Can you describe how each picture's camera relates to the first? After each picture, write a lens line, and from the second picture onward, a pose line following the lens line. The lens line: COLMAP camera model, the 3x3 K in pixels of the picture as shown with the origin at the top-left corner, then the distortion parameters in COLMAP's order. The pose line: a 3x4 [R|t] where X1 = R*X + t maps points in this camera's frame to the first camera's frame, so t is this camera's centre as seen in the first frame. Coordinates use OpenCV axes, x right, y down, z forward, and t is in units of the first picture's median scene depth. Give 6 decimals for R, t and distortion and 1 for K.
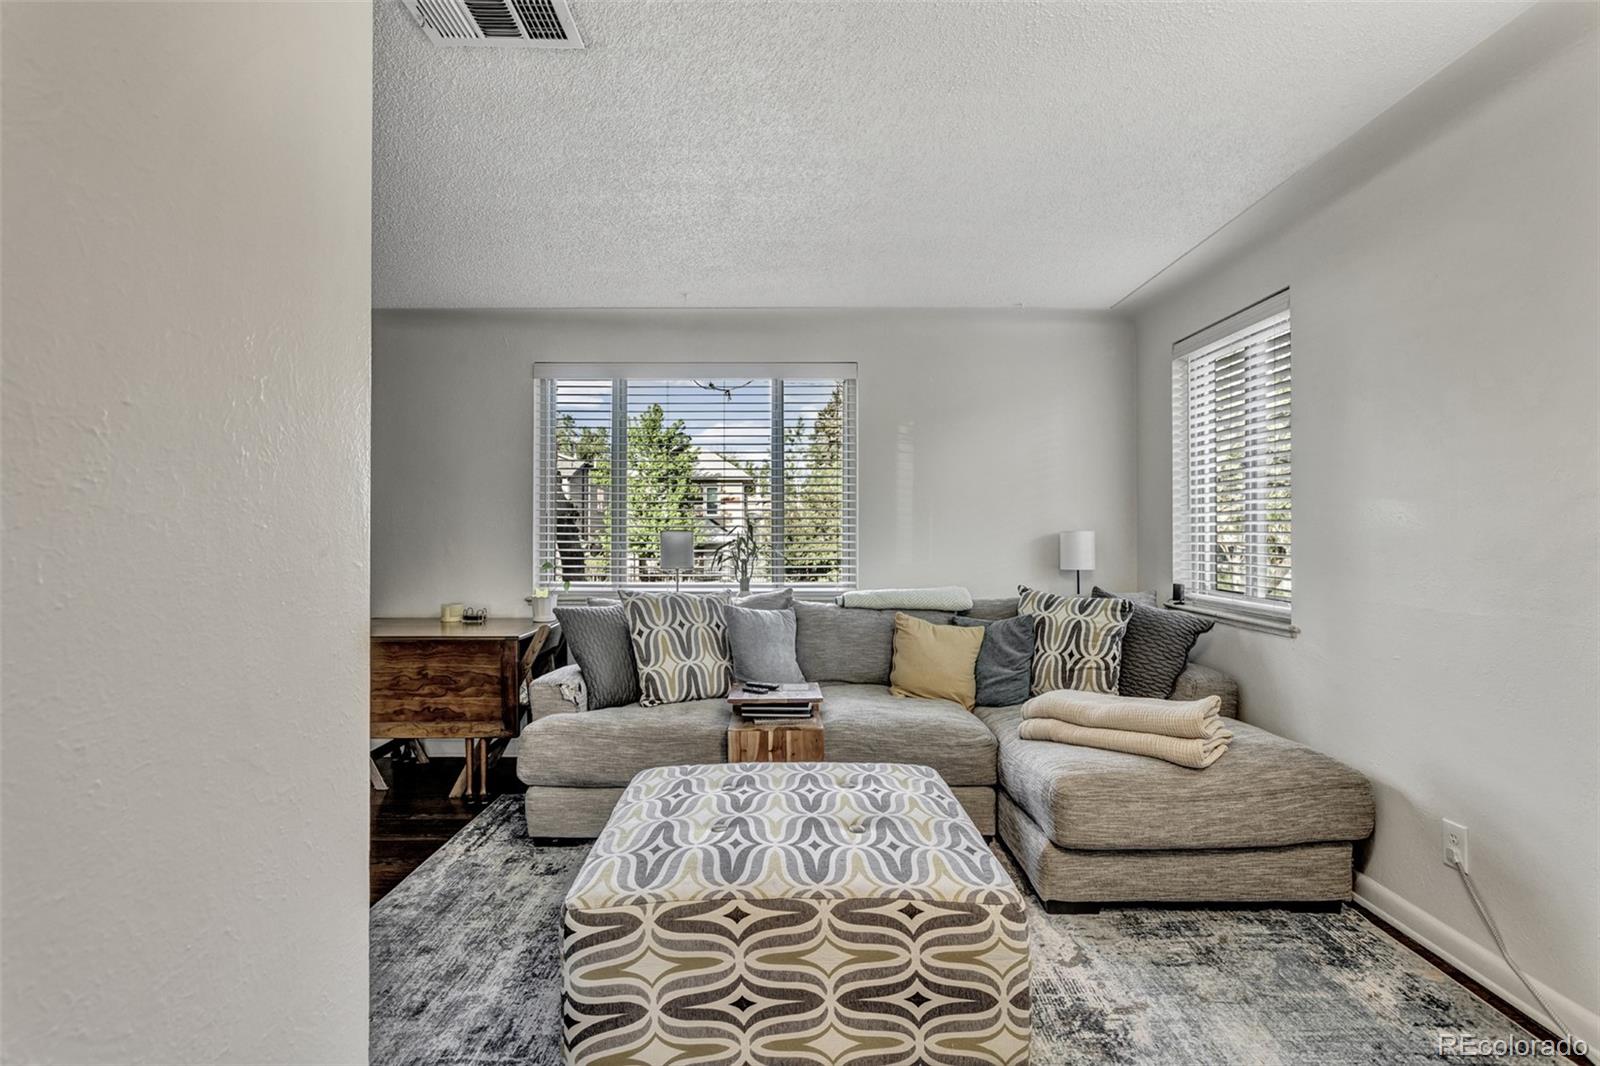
lens RADIAL K [[799.1, 0, 802.5], [0, 799.1, 538.0], [0, 0, 1]] dist [0.000872, 0.001733]
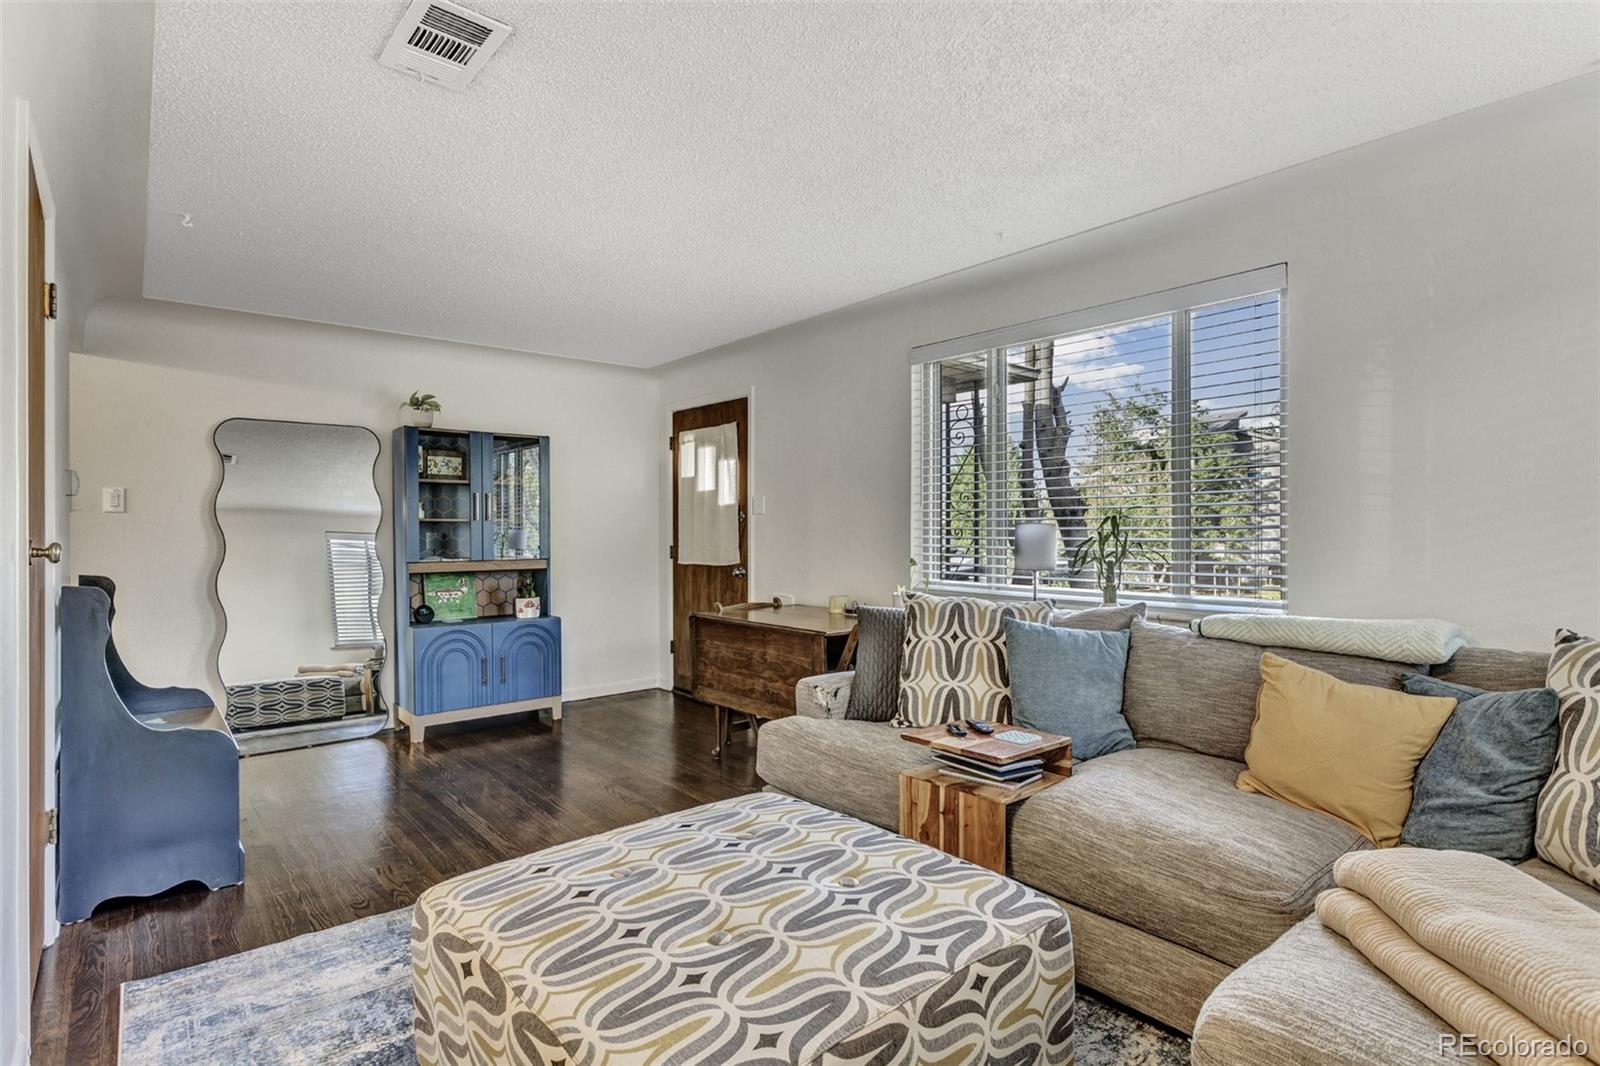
lens RADIAL K [[799.1, 0, 802.5], [0, 799.1, 538.0], [0, 0, 1]] dist [0.000872, 0.001733]
pose [[0.636971, 0.004597, -0.770874, 0.381272], [-0.001422, 0.999988, 0.004788, 0.001974], [0.770886, -0.001954, 0.636970, 0.345639]]
